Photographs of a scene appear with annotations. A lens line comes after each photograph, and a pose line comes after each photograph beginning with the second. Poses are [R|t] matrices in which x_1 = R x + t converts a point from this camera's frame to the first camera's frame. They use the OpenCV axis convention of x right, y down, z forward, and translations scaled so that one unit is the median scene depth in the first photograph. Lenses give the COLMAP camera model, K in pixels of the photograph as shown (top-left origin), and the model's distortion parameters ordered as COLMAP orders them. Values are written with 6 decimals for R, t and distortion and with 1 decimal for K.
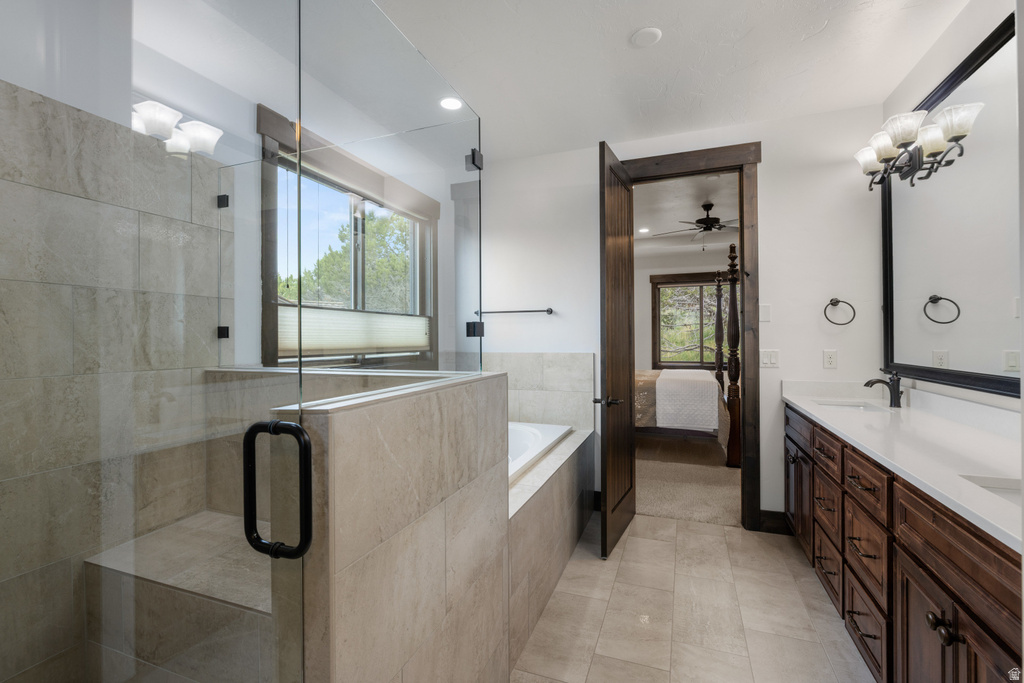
lens RADIAL K [[455.9, 0, 512.0], [0, 455.9, 341.5], [0, 0, 1]] dist [-0.000174, -0.000010]
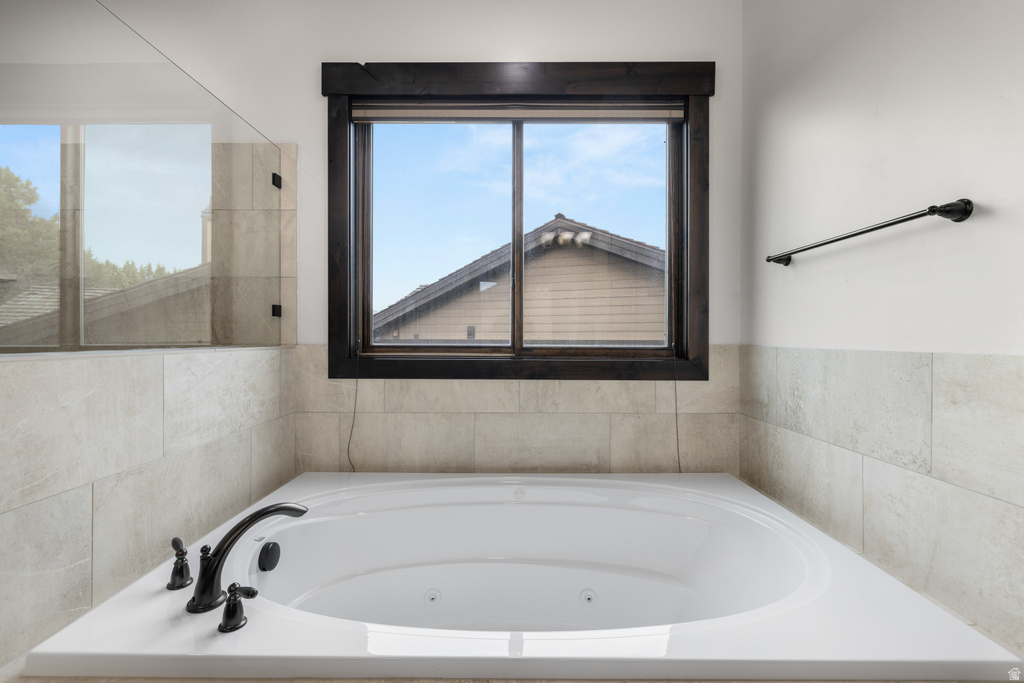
lens RADIAL K [[425.5, 0, 513.0], [0, 425.5, 336.0], [0, 0, 1]] dist [0.000247, 0.000167]
pose [[0.350805, 0.005873, -0.936430, 0.412374], [-0.009835, 0.999948, 0.002587, 0.026687], [0.936397, 0.008302, 0.350844, 1.120733]]
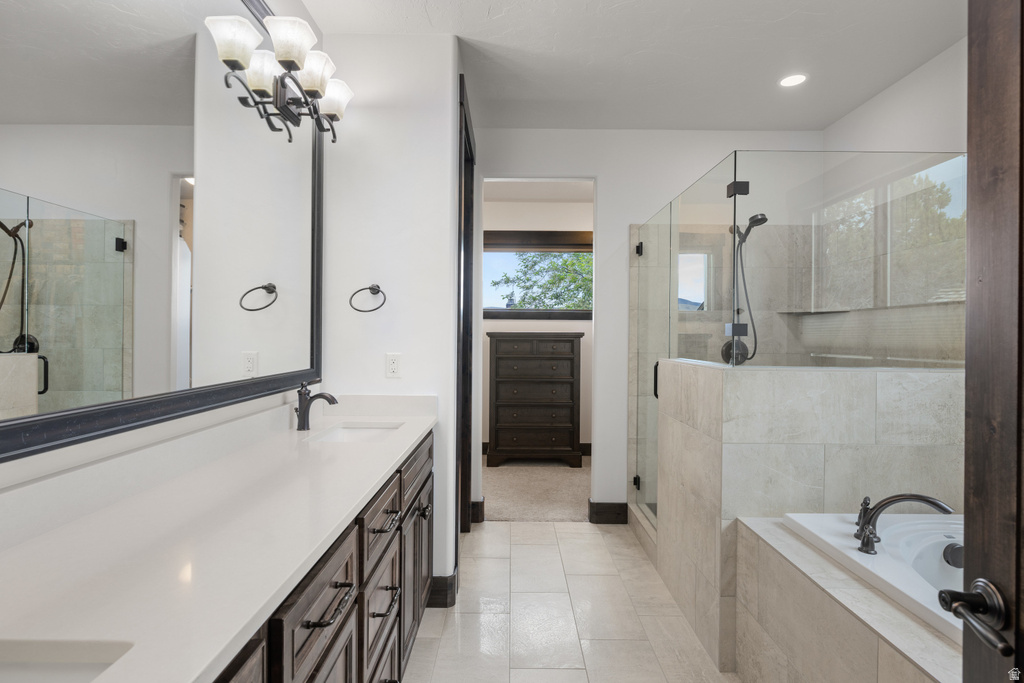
lens RADIAL K [[499.9, 0, 512.0], [0, 499.9, 341.5], [0, 0, 1]] dist [-0.000356, -0.000103]
pose [[-0.933771, 0.001960, -0.357865, 0.797742], [-0.004259, 0.999853, 0.016588, -0.026481], [0.357845, 0.017014, -0.933626, 1.657833]]
